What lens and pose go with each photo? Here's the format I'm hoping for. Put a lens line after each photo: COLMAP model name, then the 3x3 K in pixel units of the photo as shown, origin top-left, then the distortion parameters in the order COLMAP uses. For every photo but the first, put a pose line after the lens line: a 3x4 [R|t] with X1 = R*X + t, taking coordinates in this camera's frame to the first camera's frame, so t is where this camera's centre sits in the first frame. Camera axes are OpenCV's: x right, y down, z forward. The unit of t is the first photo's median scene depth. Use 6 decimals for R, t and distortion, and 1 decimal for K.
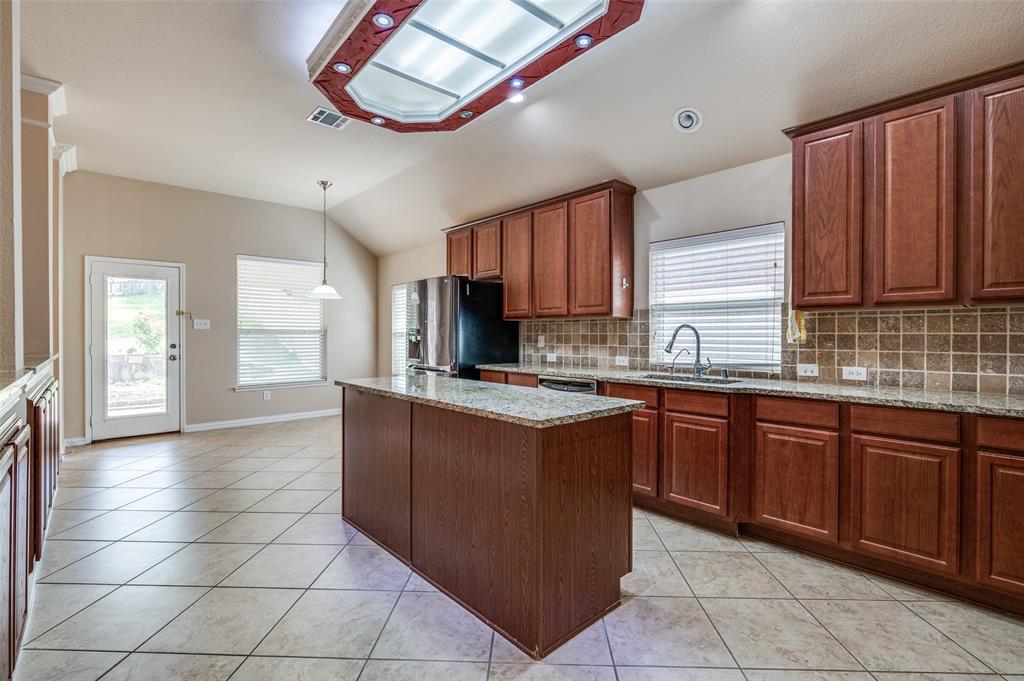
lens RADIAL K [[466.2, 0, 516.6], [0, 466.2, 334.9], [0, 0, 1]] dist [0.000023, -0.001715]
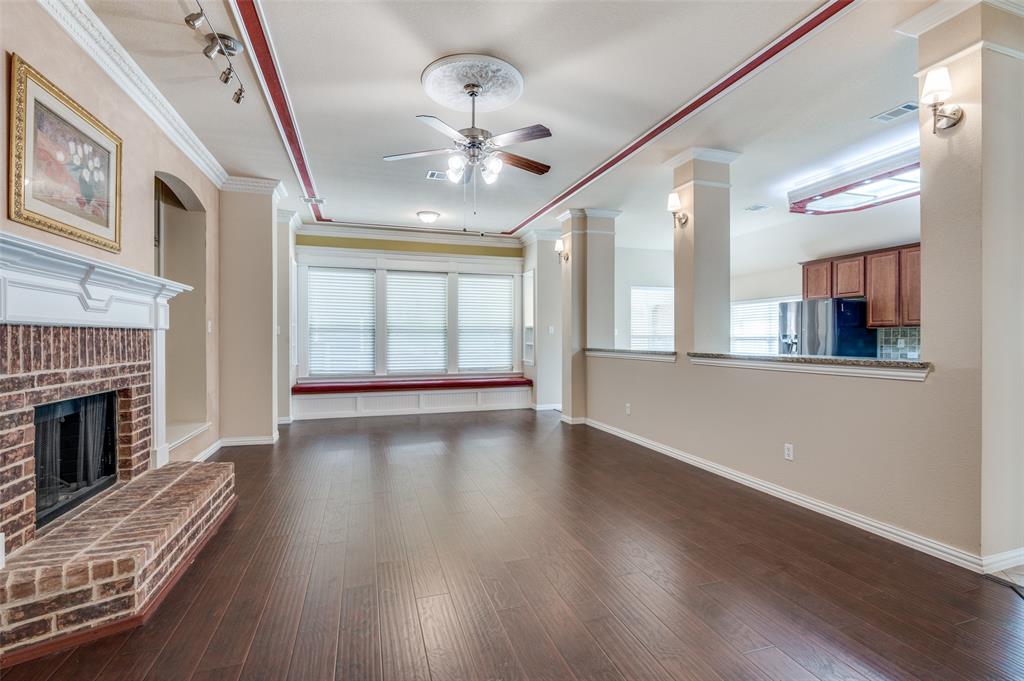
lens RADIAL K [[466.2, 0, 509.2], [0, 466.2, 337.8], [0, 0, 1]] dist [0.000023, -0.001715]
pose [[0.903826, -0.001589, -0.427897, -0.464643], [0.000282, 0.999995, -0.003117, 0.001974], [0.427899, 0.002697, 0.903822, -0.828104]]
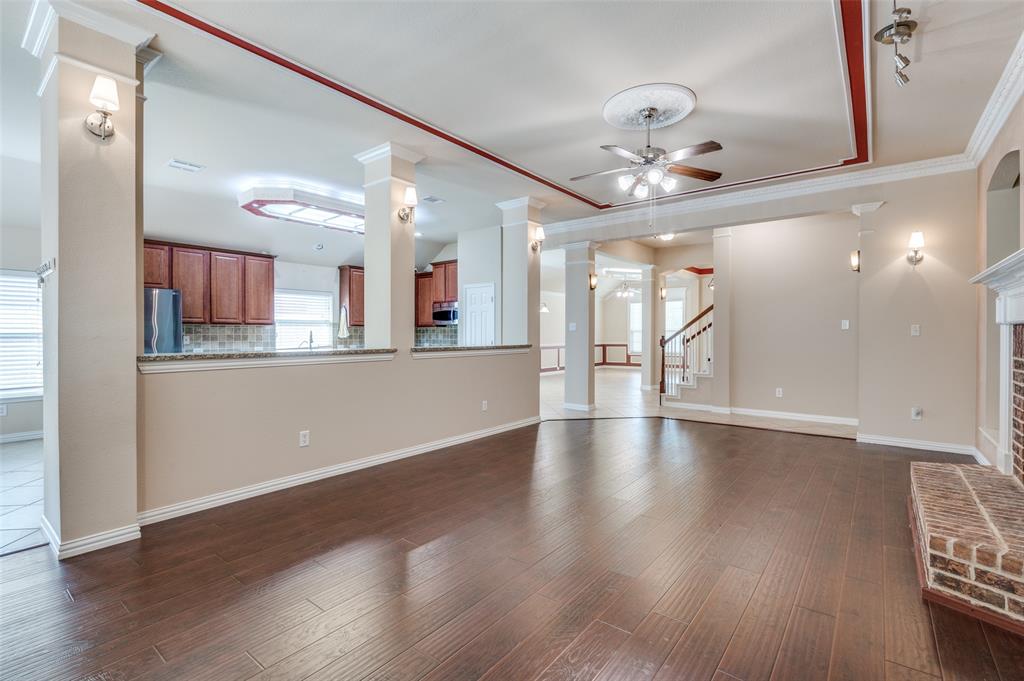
lens RADIAL K [[466.2, 0, 522.0], [0, 466.2, 337.4], [0, 0, 1]] dist [0.000023, -0.001715]
pose [[-0.173346, -0.007144, 0.984835, -1.739809], [0.002736, 0.999966, 0.007736, -0.001783], [-0.984857, 0.004035, -0.173320, 0.304448]]
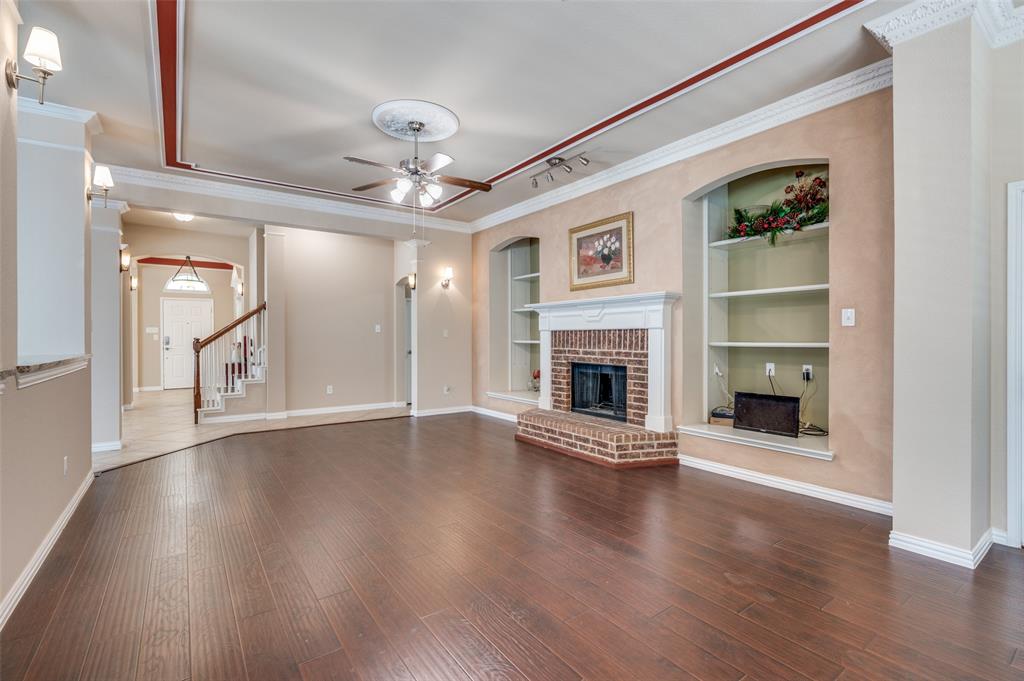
lens RADIAL K [[466.2, 0, 514.6], [0, 466.2, 339.4], [0, 0, 1]] dist [0.000023, -0.001715]
pose [[-0.992545, 0.001777, 0.121870, -1.201236], [0.003039, 0.999944, 0.010170, -0.002186], [-0.121845, 0.010465, -0.992494, 0.831312]]
